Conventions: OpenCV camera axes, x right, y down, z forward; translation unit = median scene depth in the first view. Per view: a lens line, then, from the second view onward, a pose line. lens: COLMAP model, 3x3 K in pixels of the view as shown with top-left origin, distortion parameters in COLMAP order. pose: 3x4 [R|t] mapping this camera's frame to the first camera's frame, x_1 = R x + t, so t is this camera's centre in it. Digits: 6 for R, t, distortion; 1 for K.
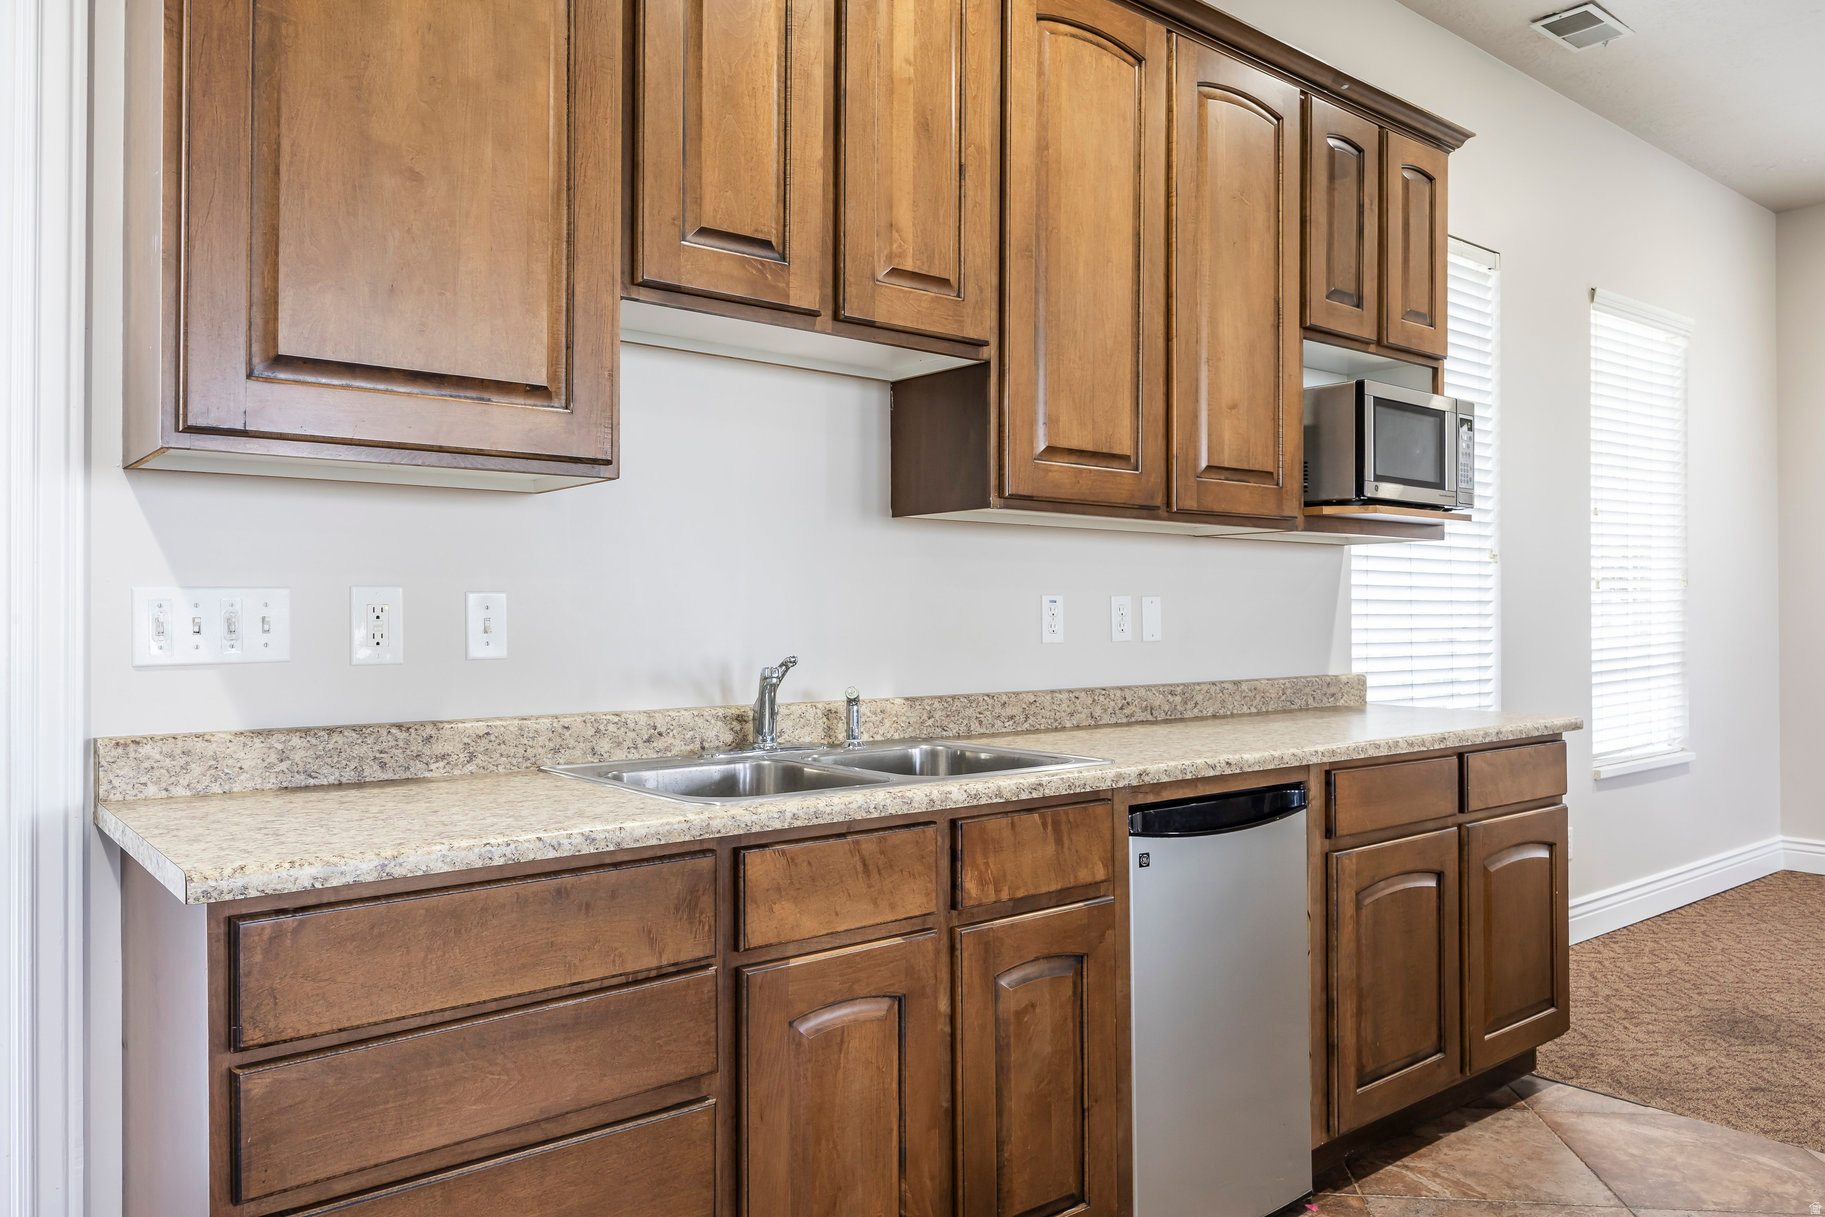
lens RADIAL K [[1288.4, 0, 912.5], [0, 1288.4, 608.5], [0, 0, 1]] dist [-0.001805, -0.001231]
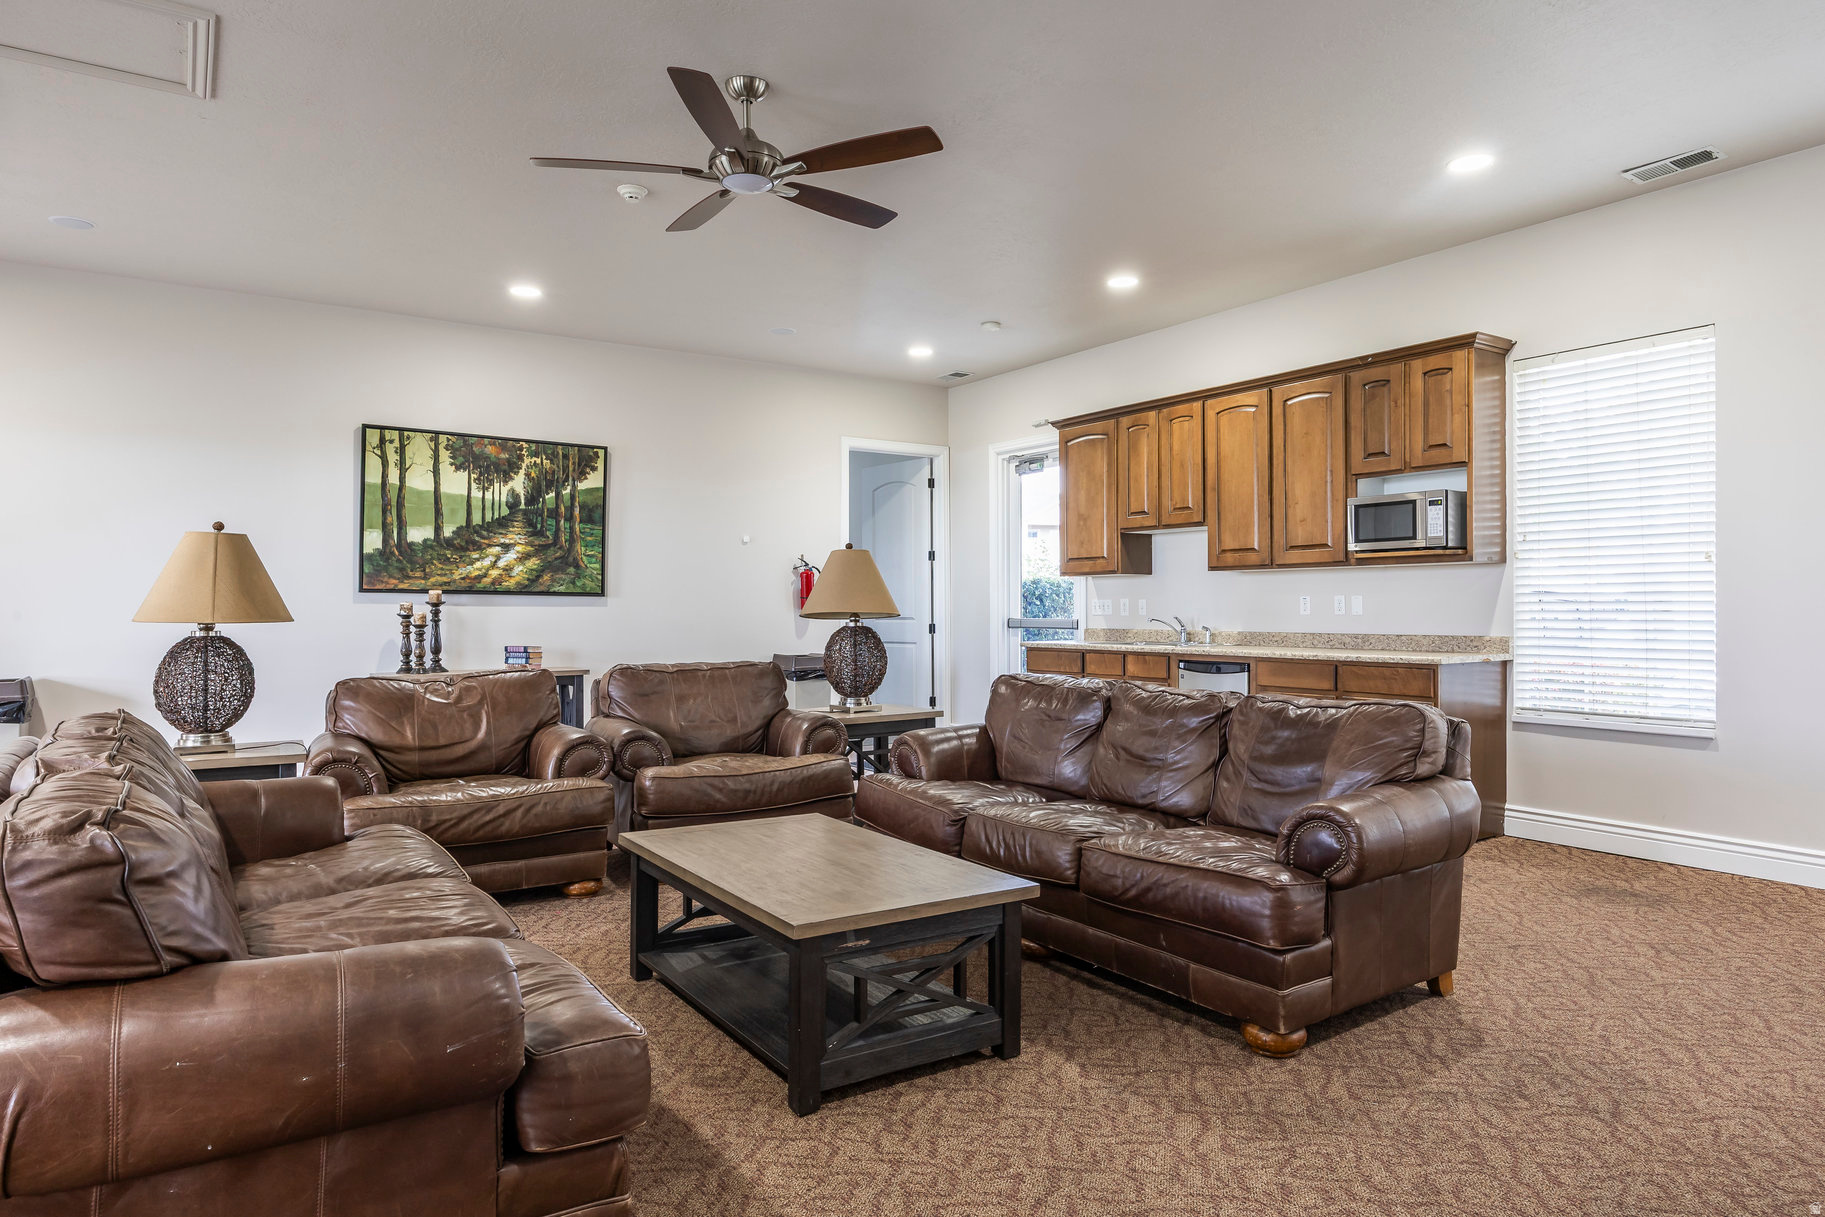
lens RADIAL K [[1130.2, 0, 912.5], [0, 1130.2, 608.5], [0, 0, 1]] dist [-0.000093, 0.000352]
pose [[-0.110117, 0.000874, -0.993918, 1.725060], [0.006977, 0.999976, 0.000106, 0.005832], [0.993894, -0.006923, -0.110120, 0.326737]]
